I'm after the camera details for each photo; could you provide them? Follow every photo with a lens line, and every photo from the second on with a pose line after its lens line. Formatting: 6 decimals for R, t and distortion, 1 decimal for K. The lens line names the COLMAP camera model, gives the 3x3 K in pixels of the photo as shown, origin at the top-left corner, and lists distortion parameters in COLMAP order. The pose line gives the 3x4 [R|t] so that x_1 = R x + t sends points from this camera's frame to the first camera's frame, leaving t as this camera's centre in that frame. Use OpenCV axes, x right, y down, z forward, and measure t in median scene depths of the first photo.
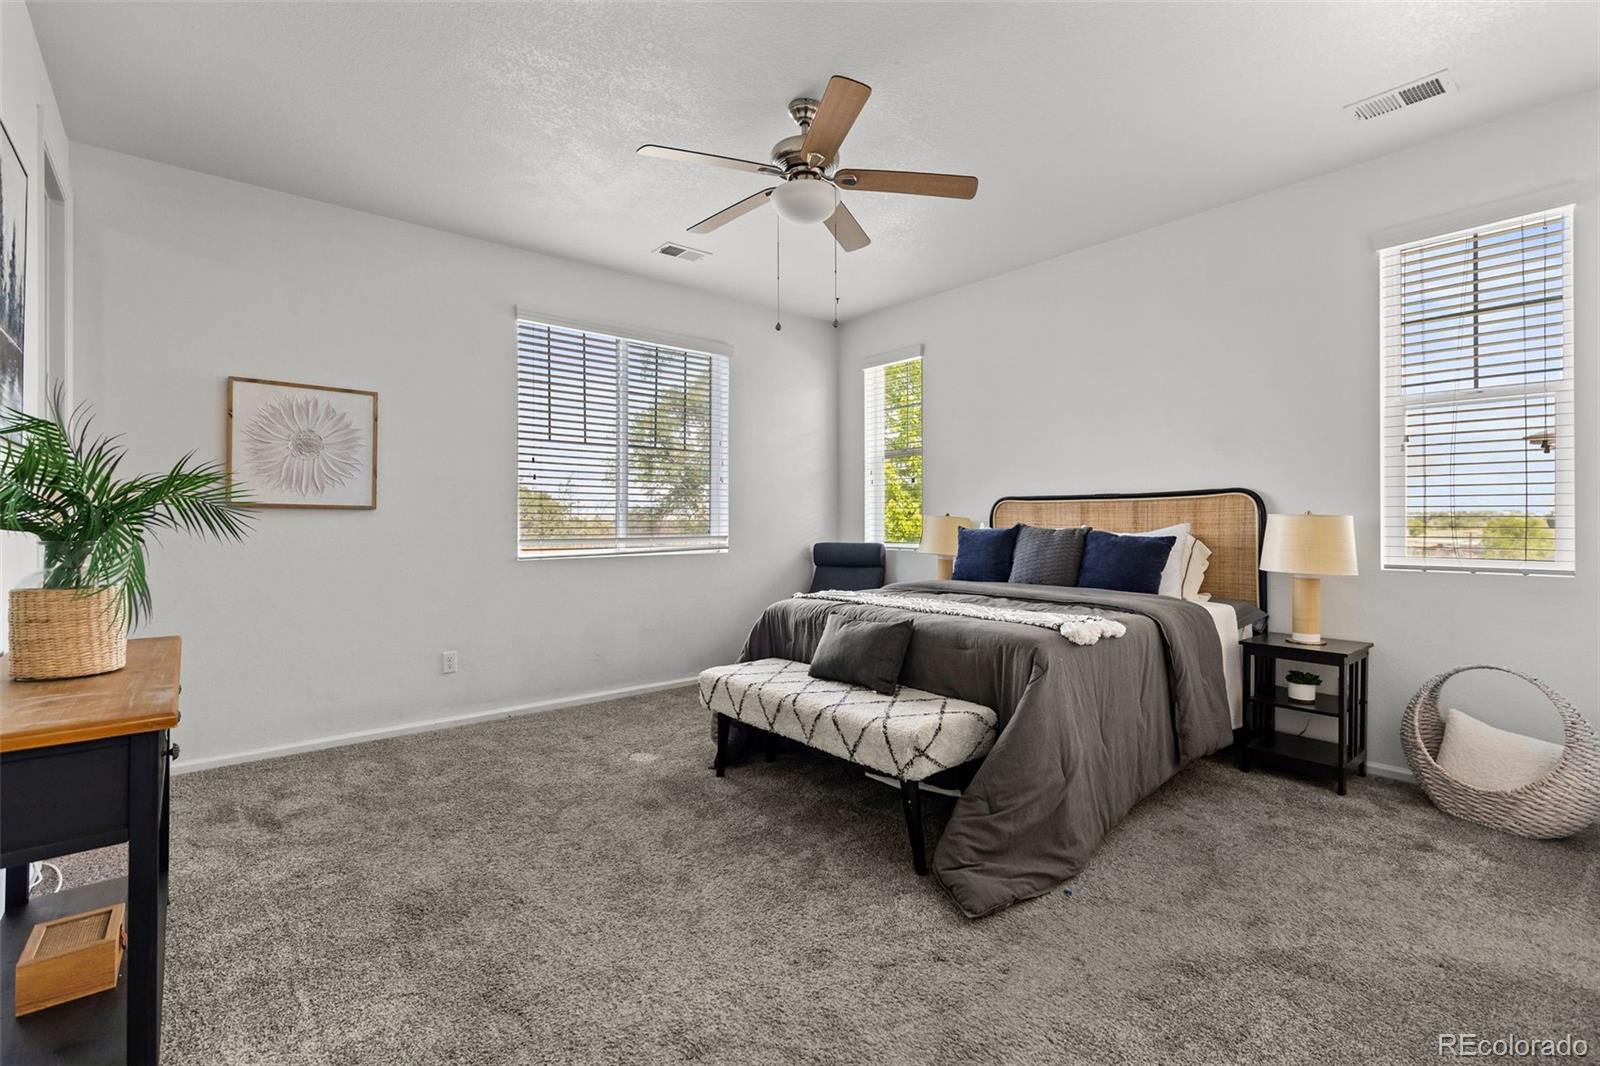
lens RADIAL K [[733.8, 0, 799.0], [0, 733.8, 525.1], [0, 0, 1]] dist [0.001585, 0.000137]
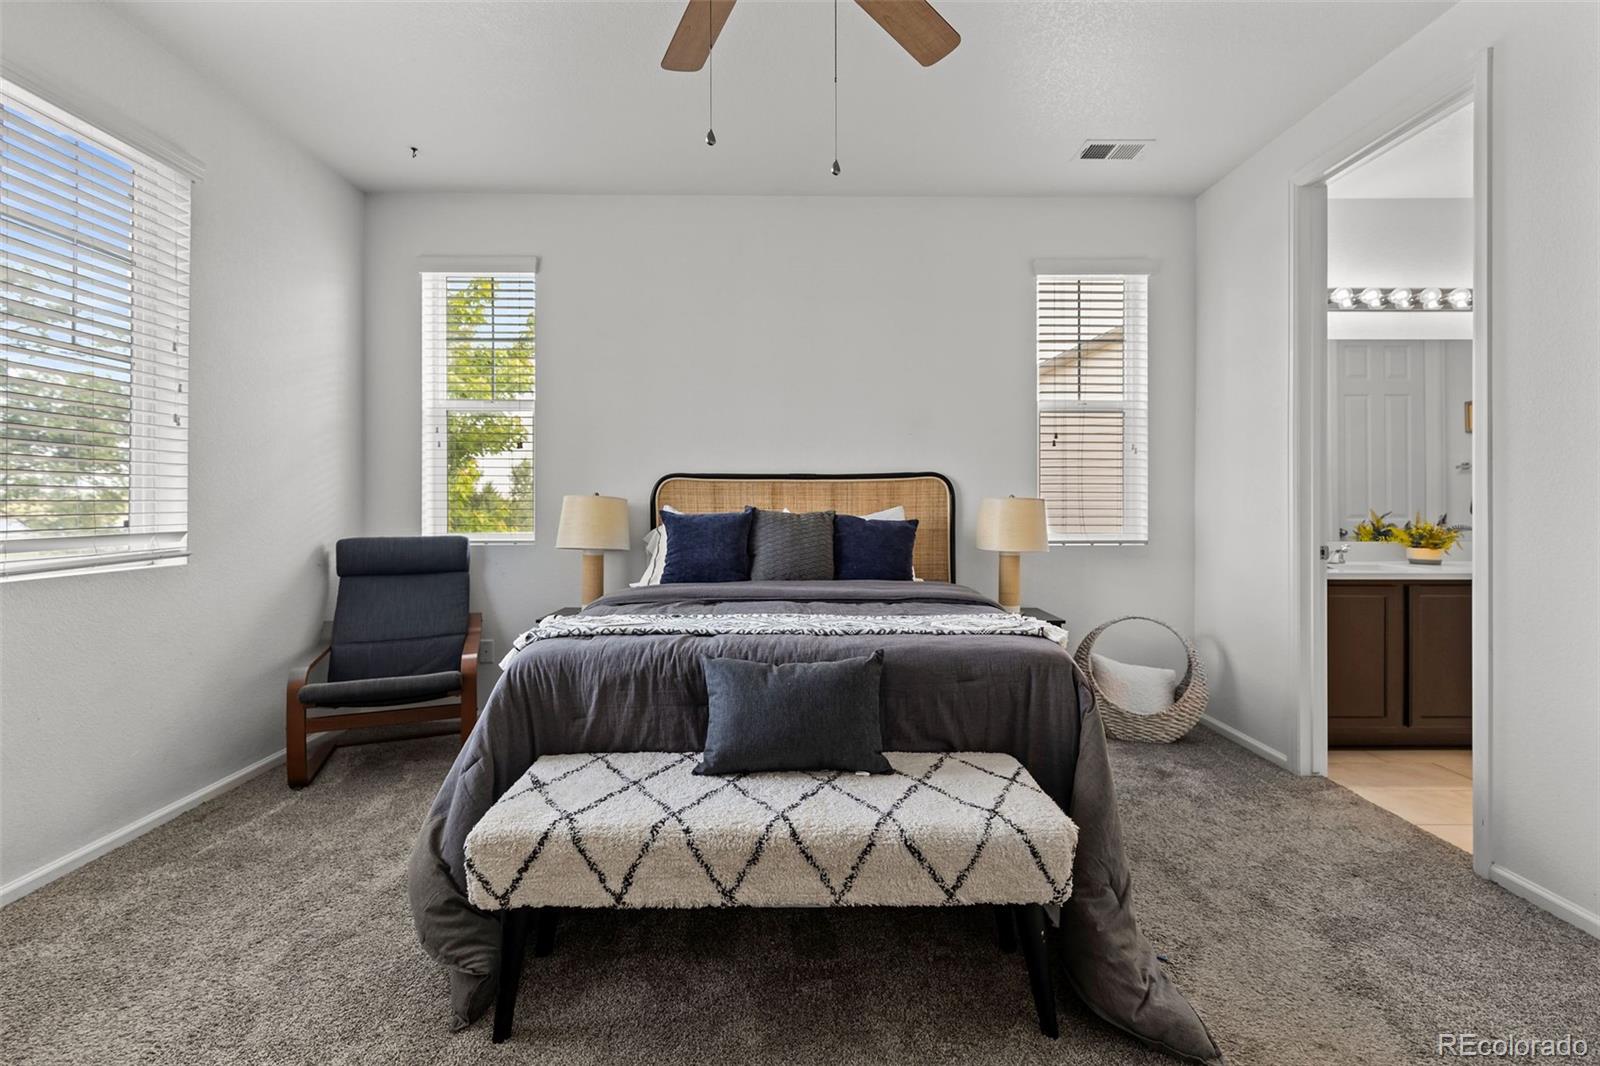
lens RADIAL K [[733.8, 0, 813.4], [0, 733.8, 504.8], [0, 0, 1]] dist [0.001585, 0.000137]
pose [[0.625840, -0.000813, 0.779951, -0.371802], [0.002871, 0.999995, -0.001262, -0.003588], [-0.779946, 0.003029, 0.625840, 0.569179]]
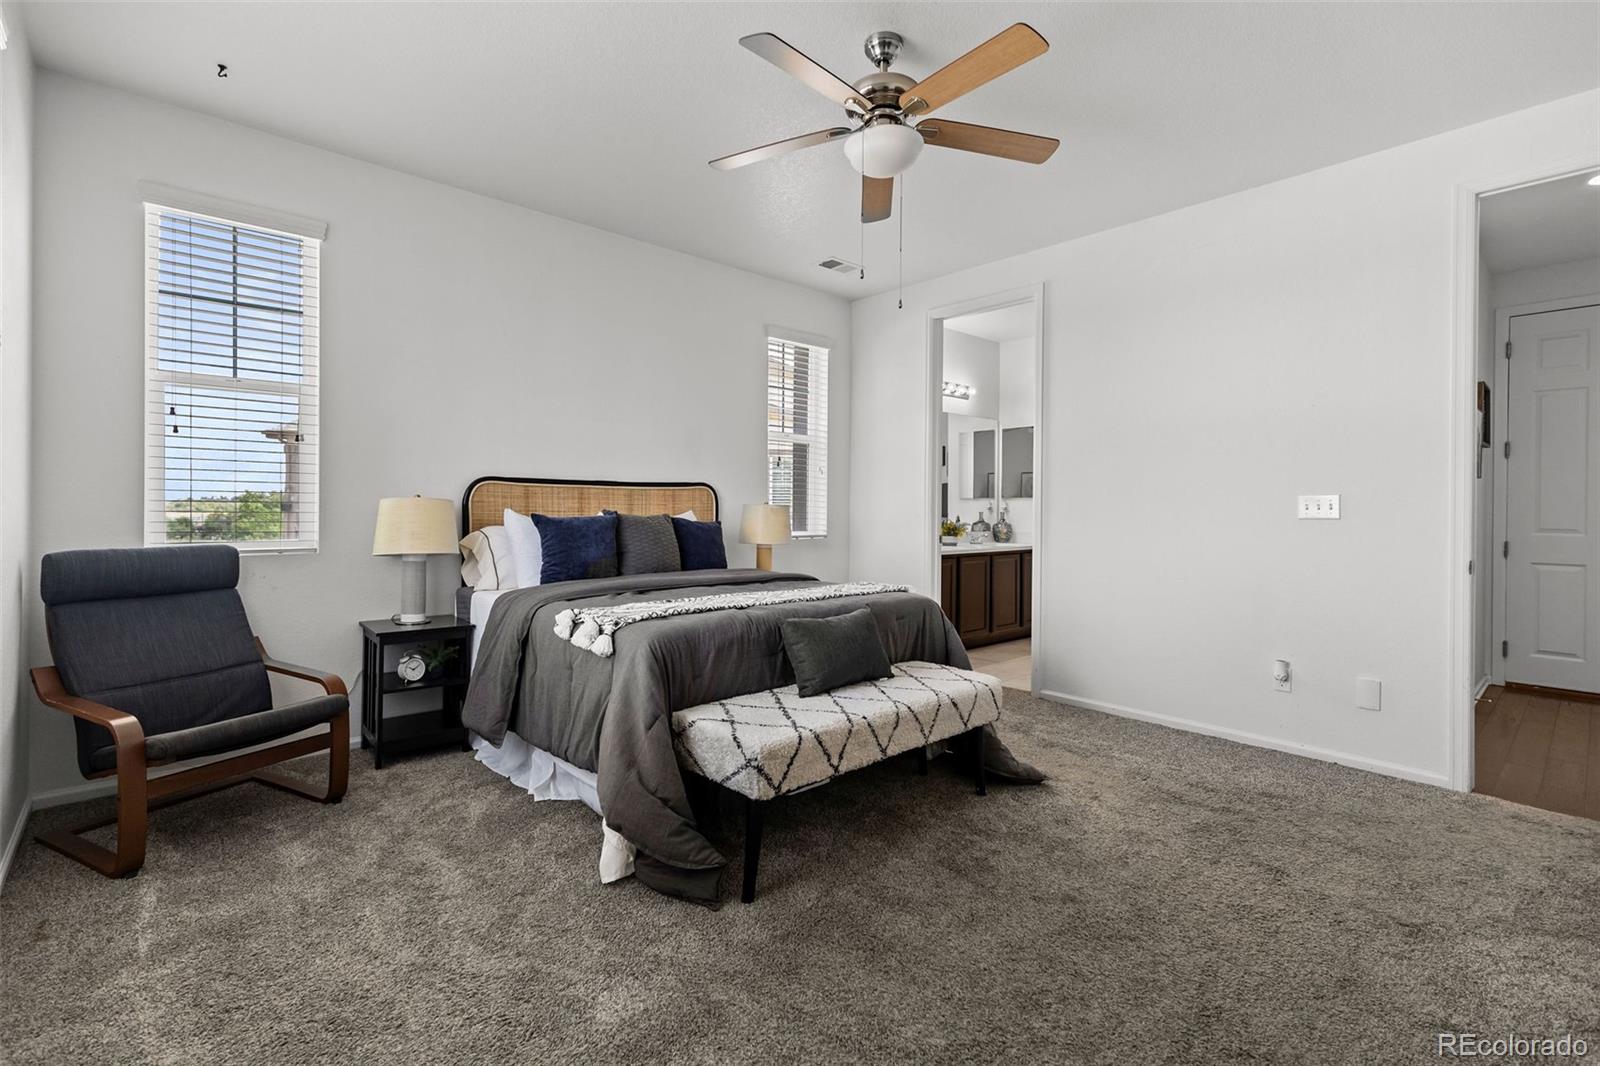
lens RADIAL K [[733.8, 0, 818.5], [0, 733.8, 507.6], [0, 0, 1]] dist [0.001585, 0.000137]
pose [[-0.062541, -0.000181, 0.998042, -0.804663], [-0.004409, 0.999990, -0.000094, -0.008420], [-0.998033, -0.004406, -0.062541, 1.030929]]
